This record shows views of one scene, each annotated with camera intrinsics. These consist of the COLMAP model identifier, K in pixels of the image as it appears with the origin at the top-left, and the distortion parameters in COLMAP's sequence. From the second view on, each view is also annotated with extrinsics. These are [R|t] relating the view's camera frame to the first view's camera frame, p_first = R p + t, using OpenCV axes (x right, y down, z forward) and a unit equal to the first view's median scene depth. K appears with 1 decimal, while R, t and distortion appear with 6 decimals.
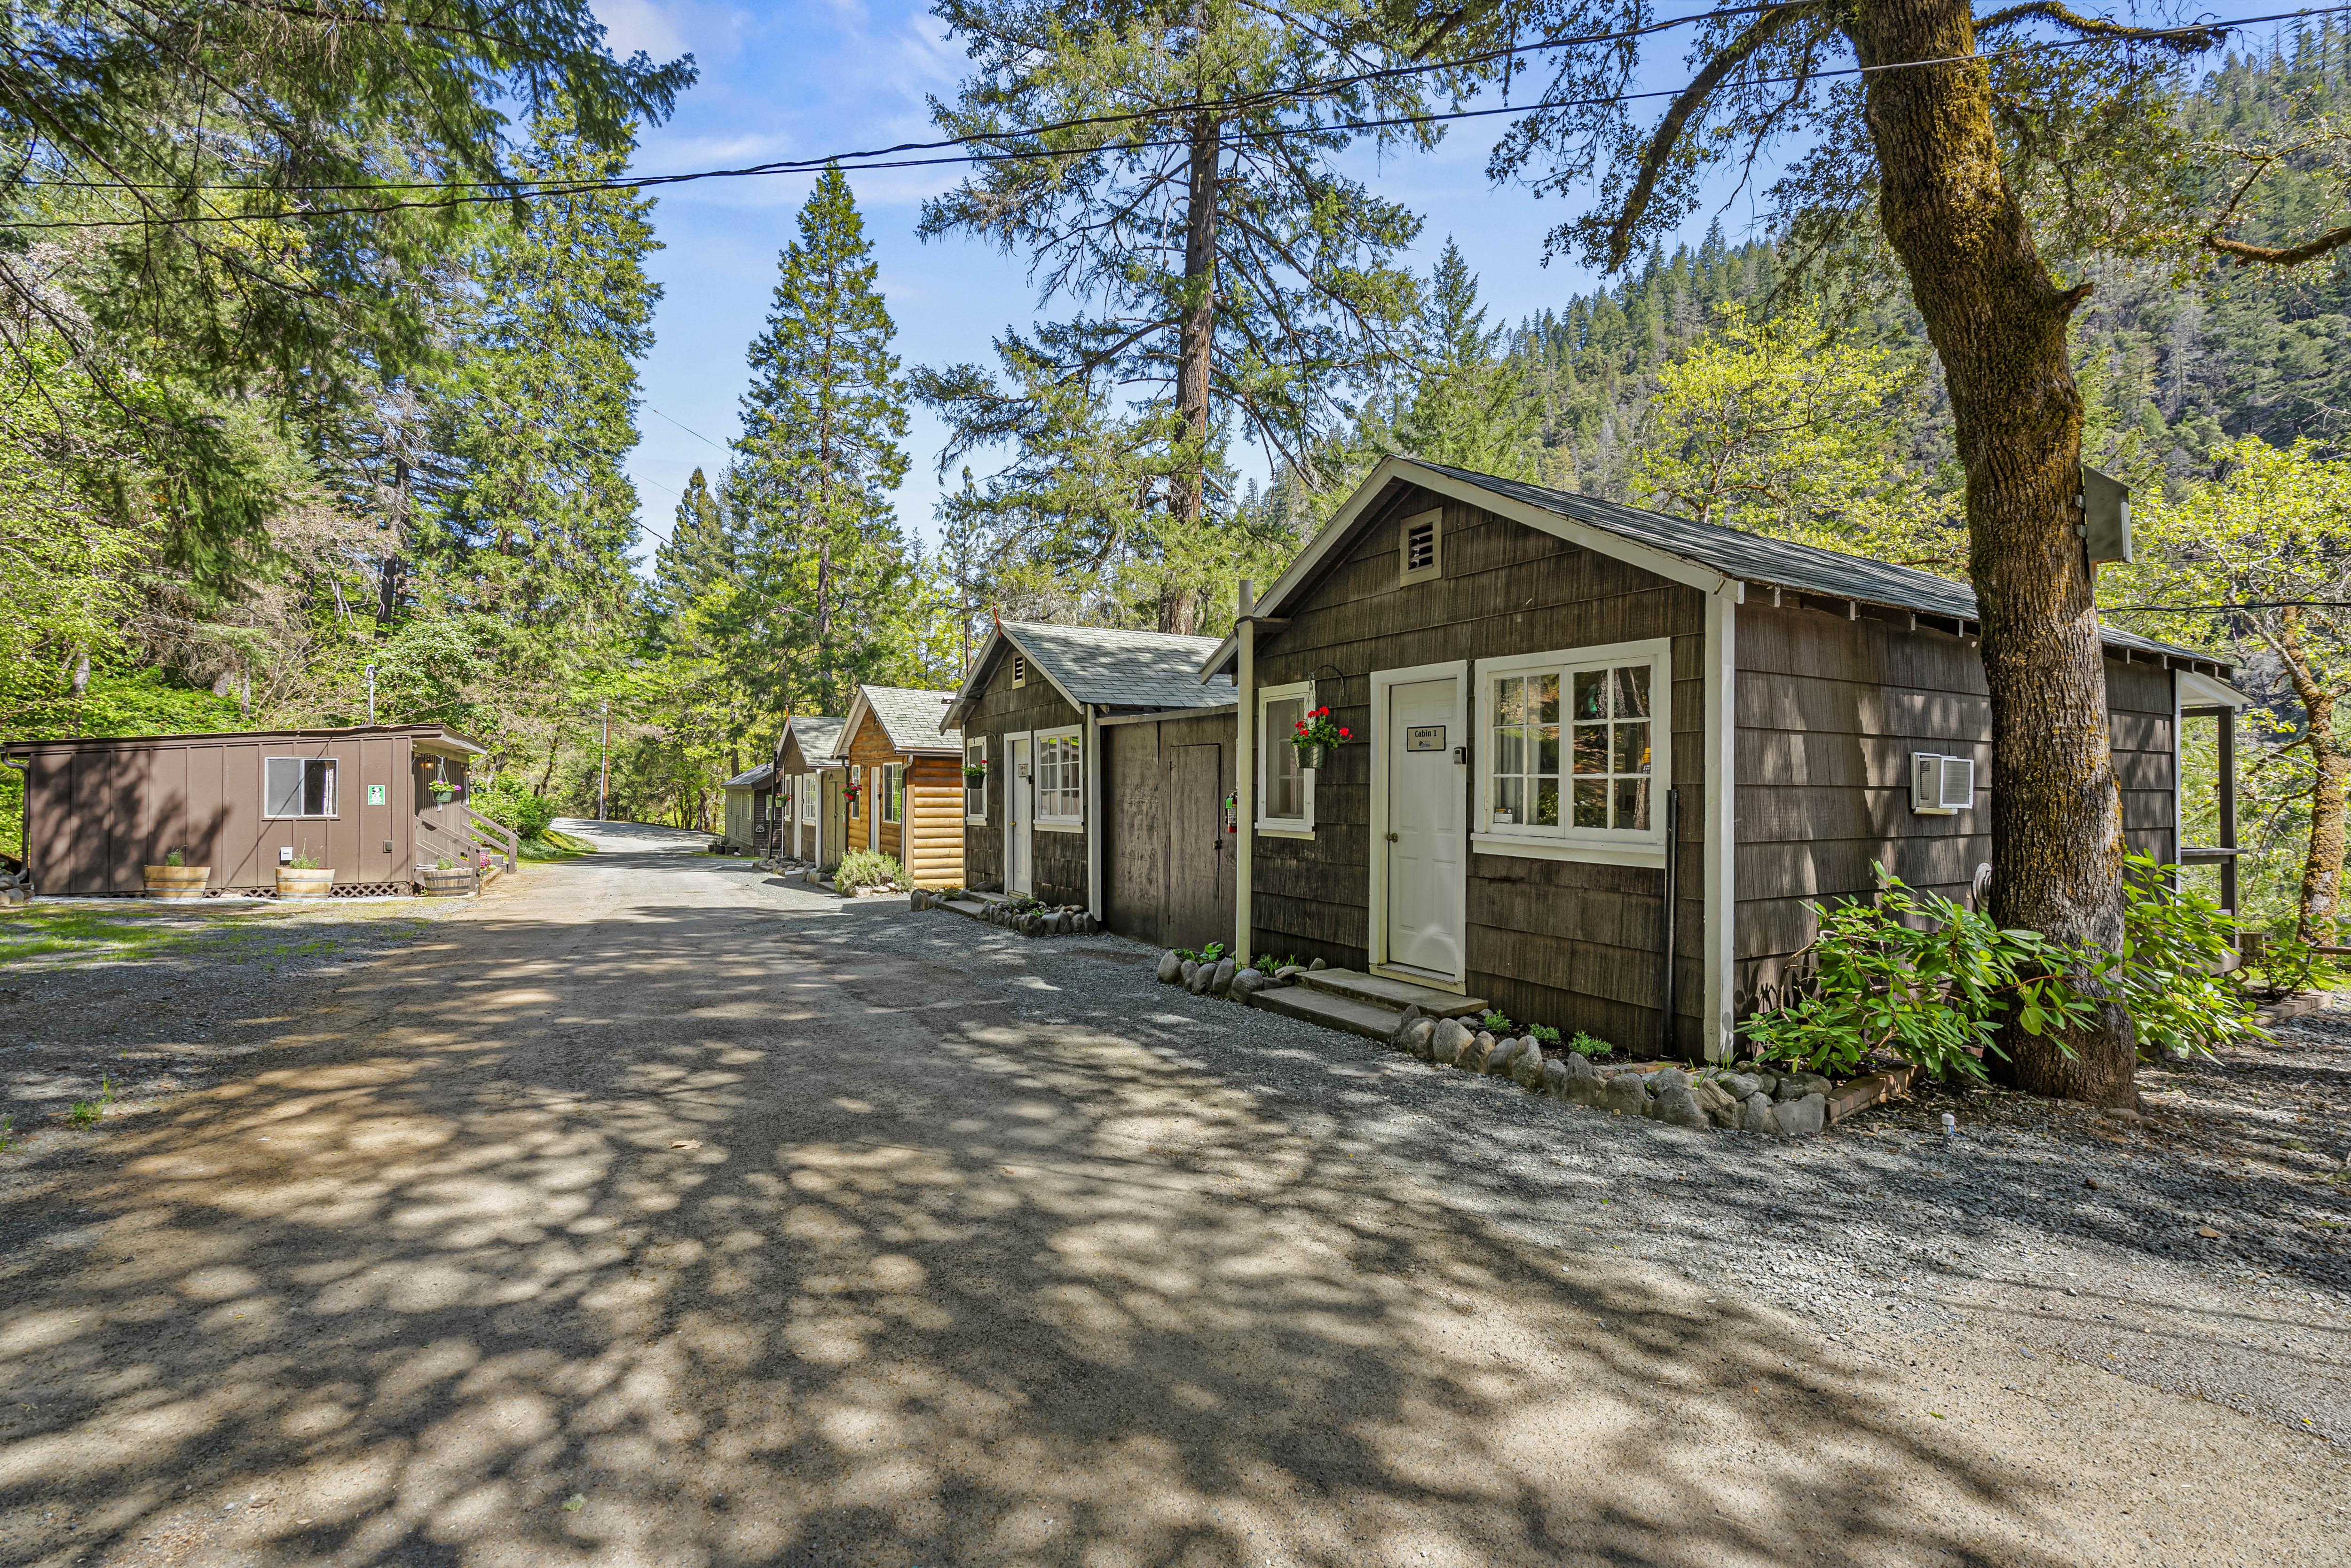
lens RADIAL K [[1034.4, 0, 1176.4], [0, 1034.4, 783.6], [0, 0, 1]] dist [0.000368, 0.000028]
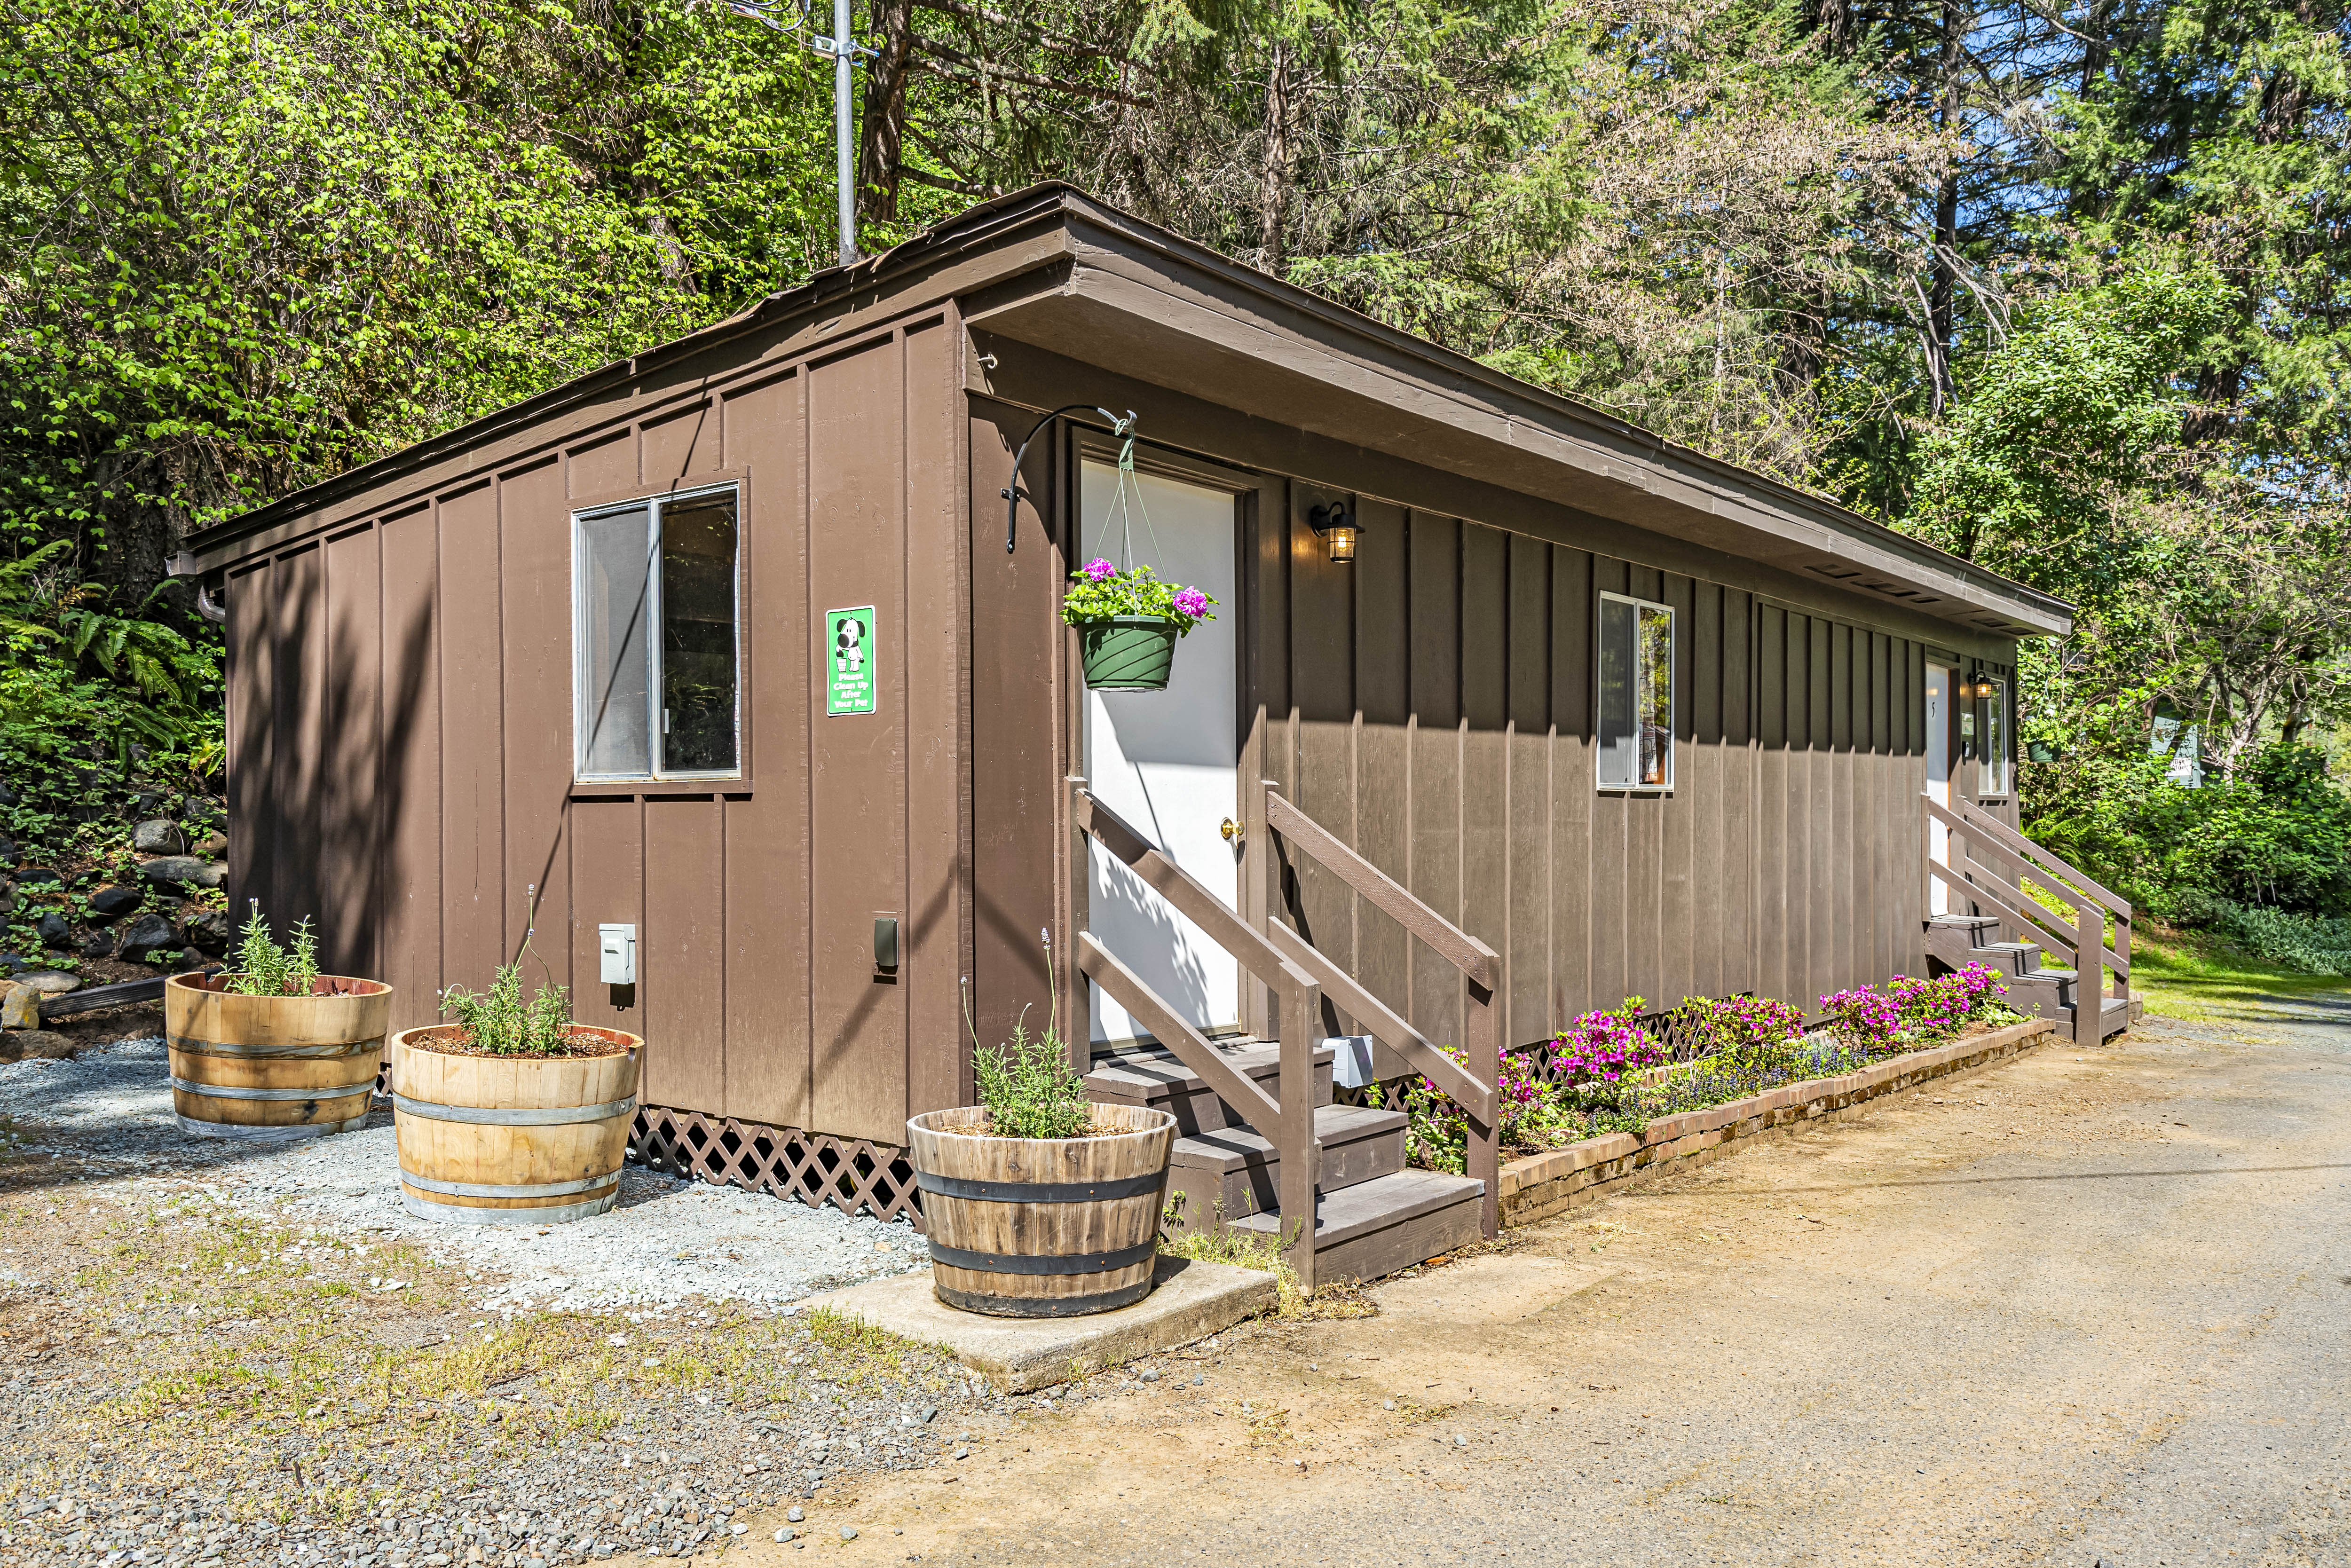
lens RADIAL K [[1764.0, 0, 1175.0], [0, 1764.0, 796.7], [0, 0, 1]] dist [0.006707, 0.002200]
pose [[0.359887, -0.009852, -0.932944, -0.295727], [-0.003866, 0.999920, -0.012051, 0.024008], [0.932988, 0.007943, 0.359820, 0.592605]]
